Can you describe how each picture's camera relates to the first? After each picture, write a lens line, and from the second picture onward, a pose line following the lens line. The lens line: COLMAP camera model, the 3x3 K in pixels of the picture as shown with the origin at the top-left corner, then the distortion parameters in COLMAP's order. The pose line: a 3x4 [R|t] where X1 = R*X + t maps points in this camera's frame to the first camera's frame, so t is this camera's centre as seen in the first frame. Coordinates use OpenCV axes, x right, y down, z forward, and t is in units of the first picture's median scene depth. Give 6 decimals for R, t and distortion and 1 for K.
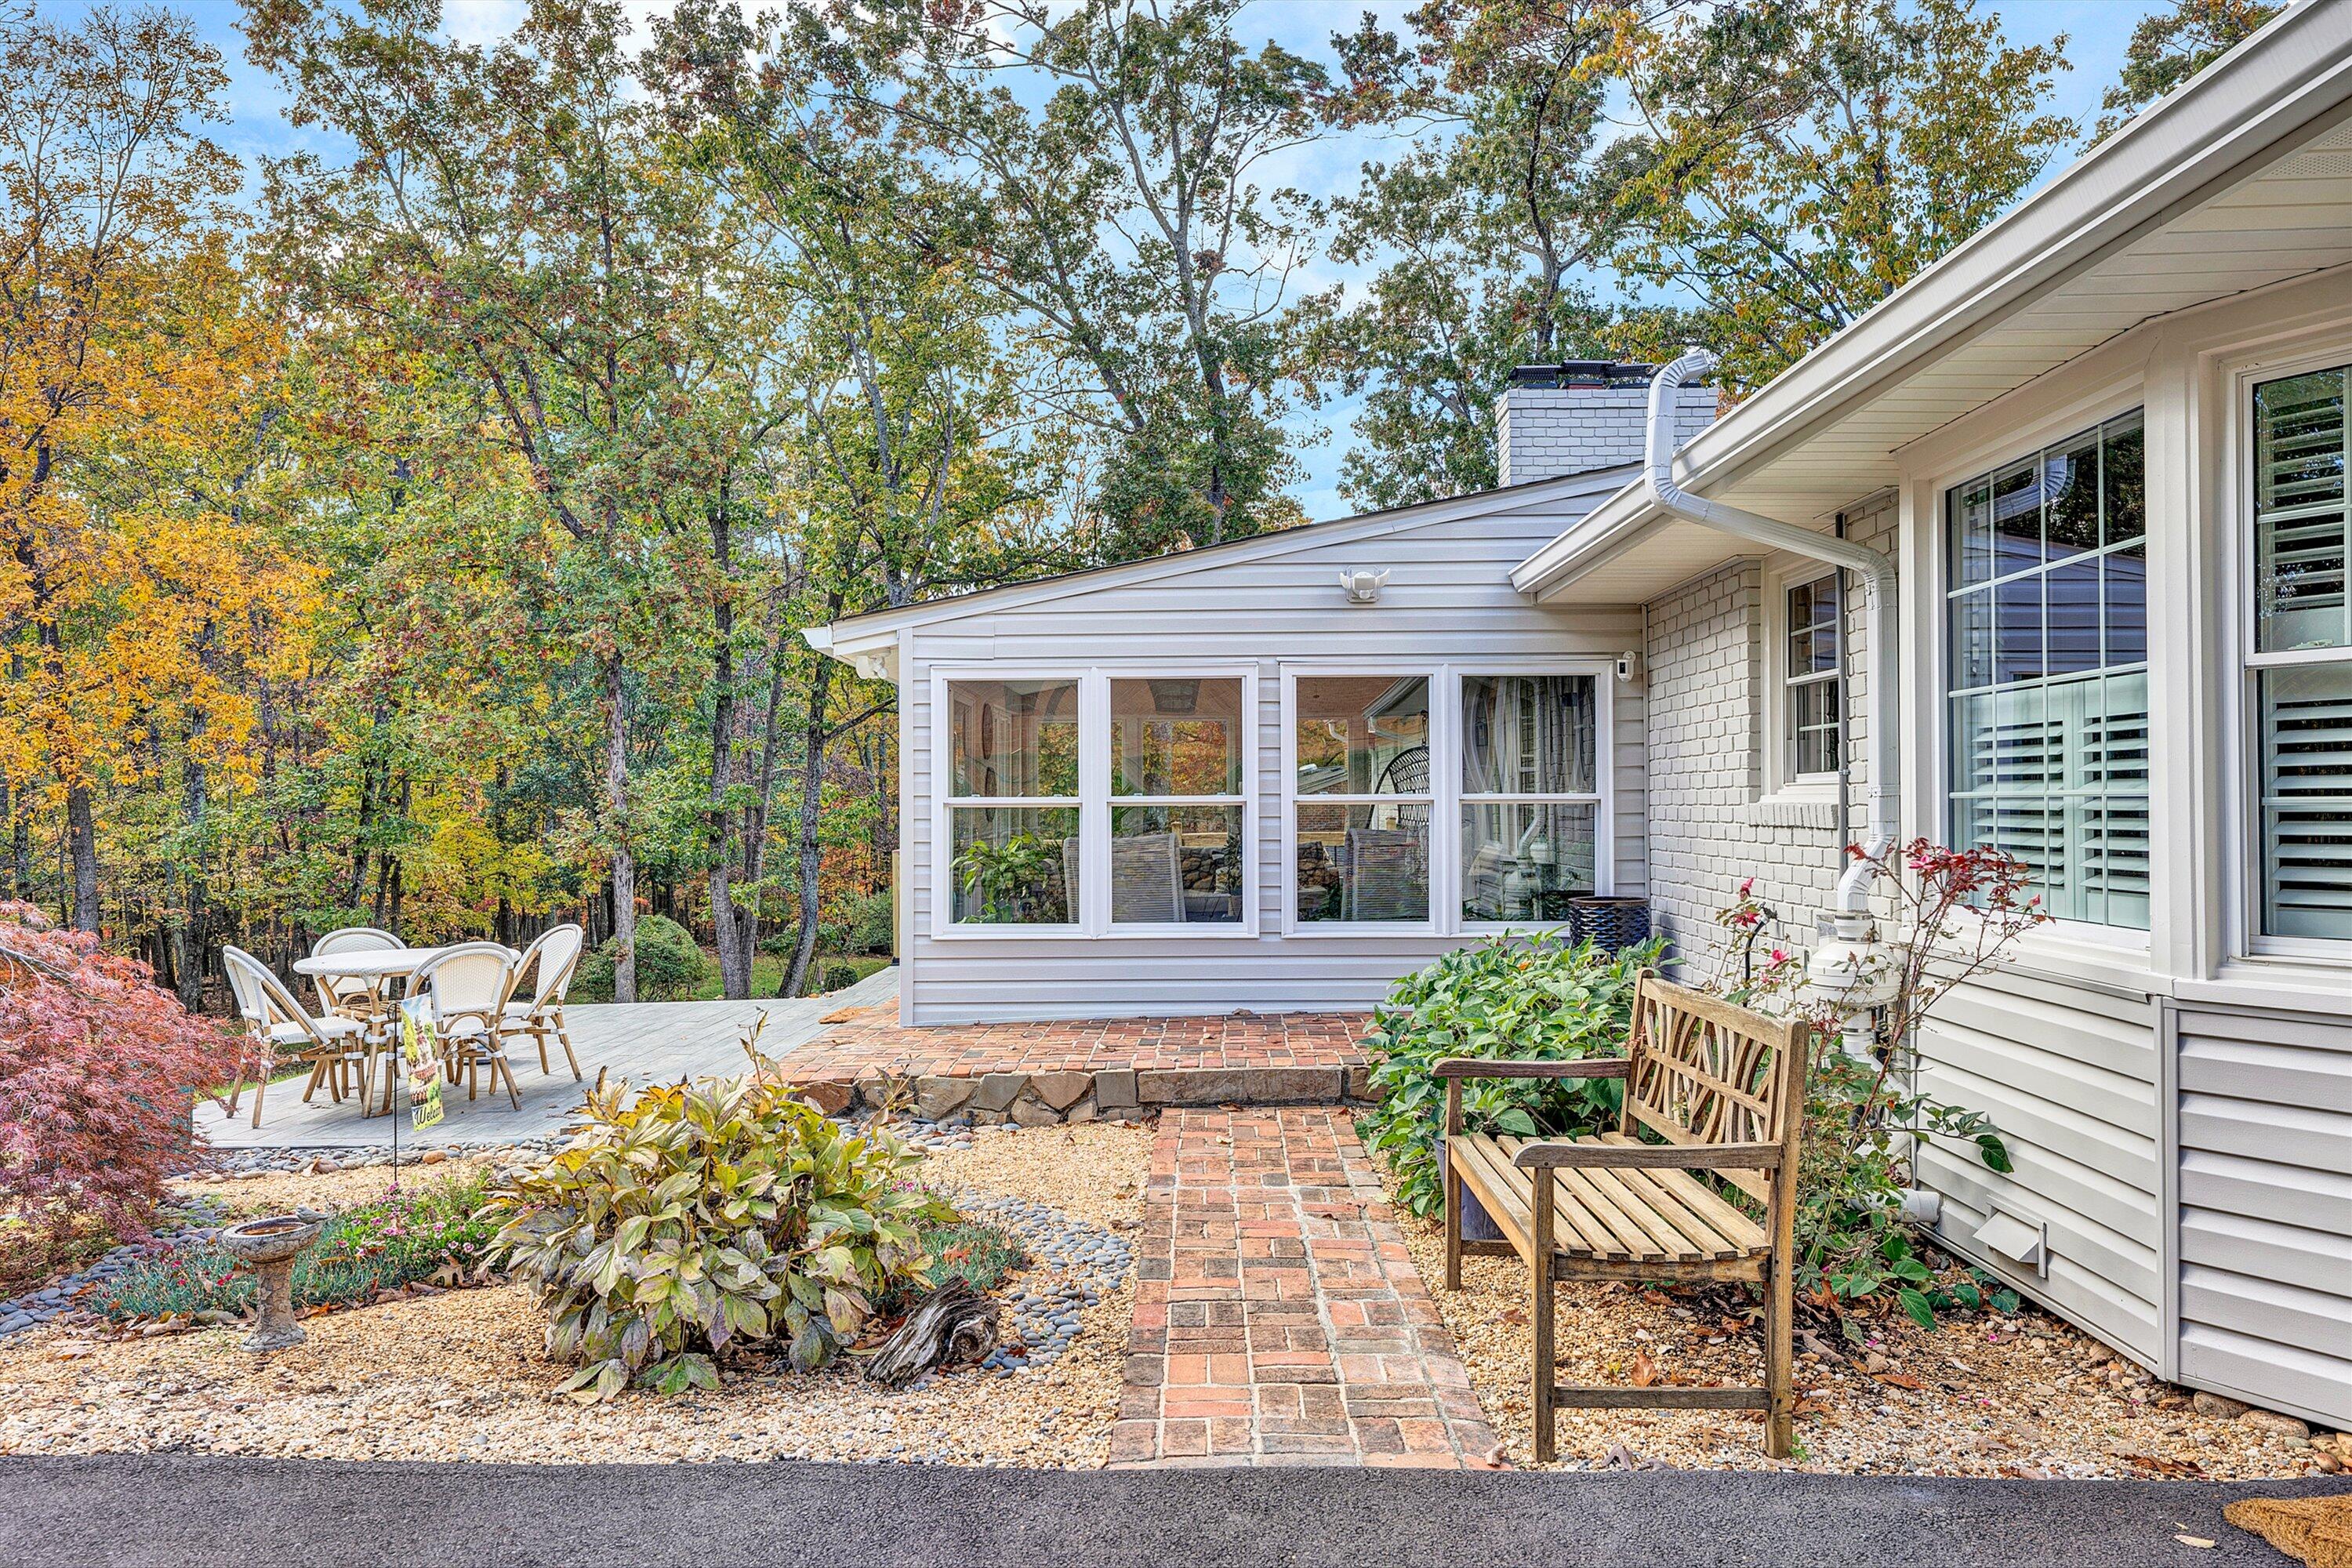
lens RADIAL K [[1659.3, 0, 1170.7], [0, 1659.3, 812.8], [0, 0, 1]] dist [0.007578, 0.001602]
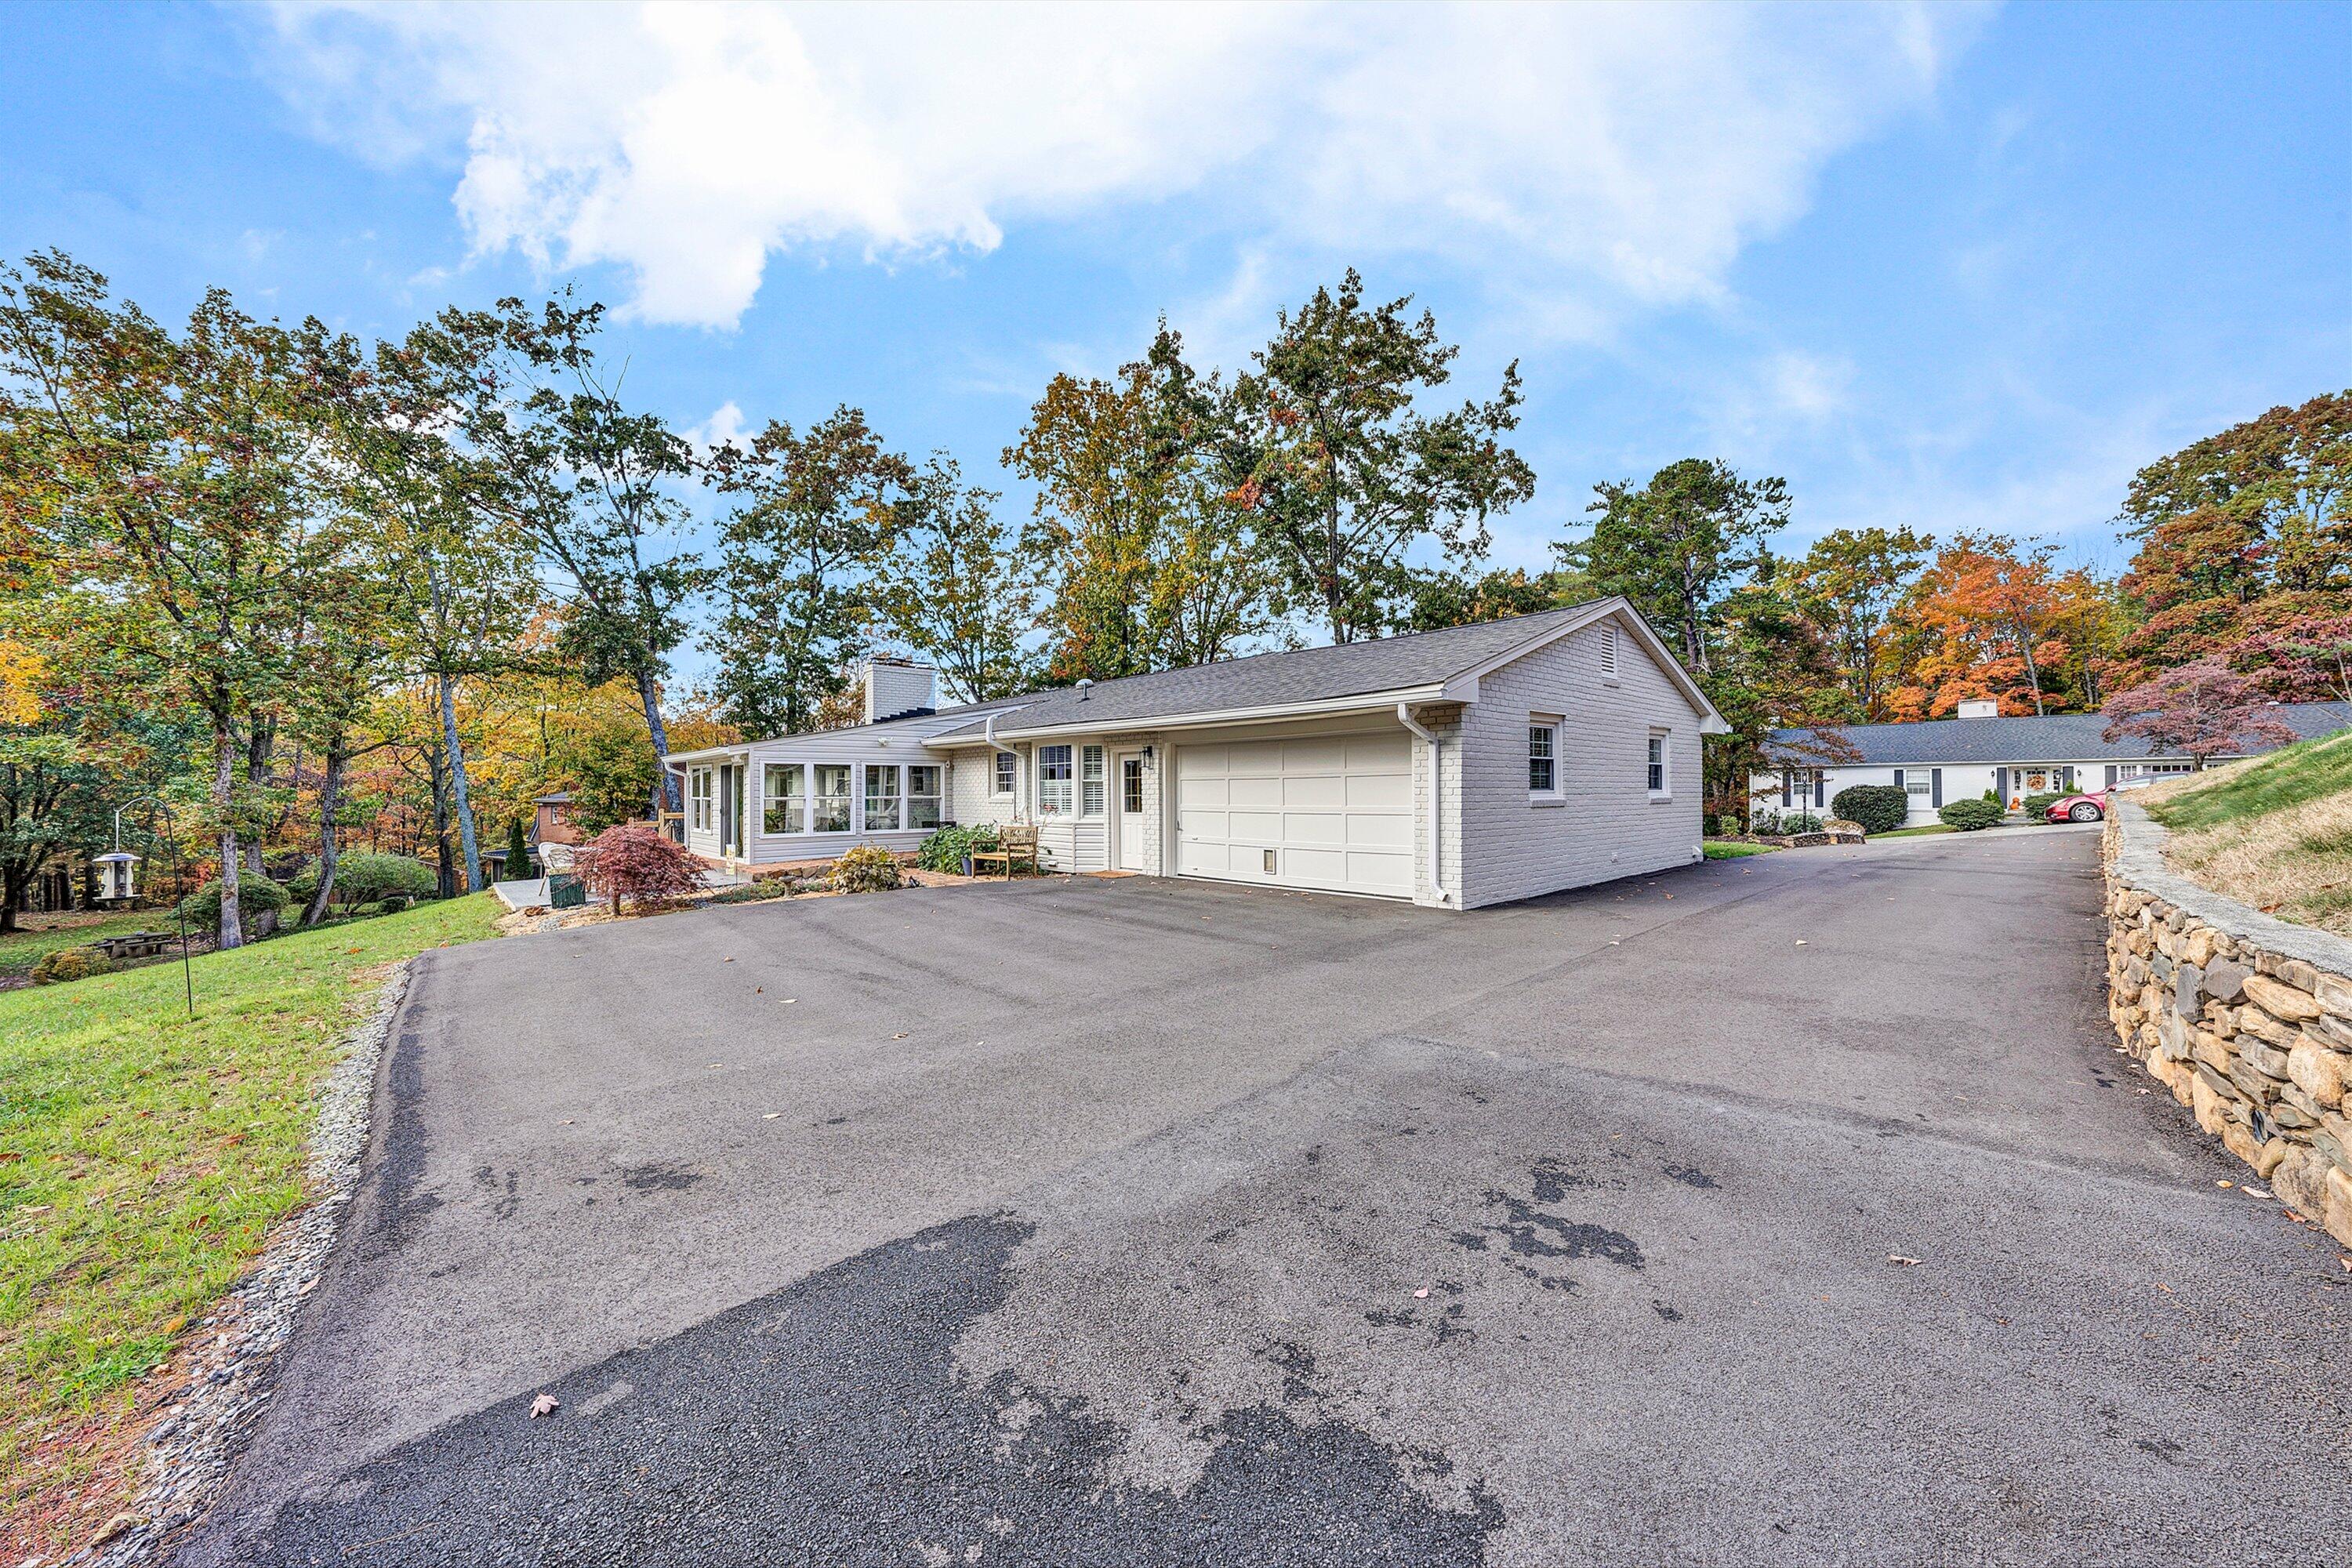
lens RADIAL K [[946.5, 0, 1176.6], [0, 946.5, 805.7], [0, 0, 1]] dist [0.000590, -0.000038]
pose [[0.765783, 0.000346, 0.643099, -0.779351], [0.001291, 0.999997, -0.002075, 0.015874], [-0.643098, 0.002419, 0.765780, -1.117871]]
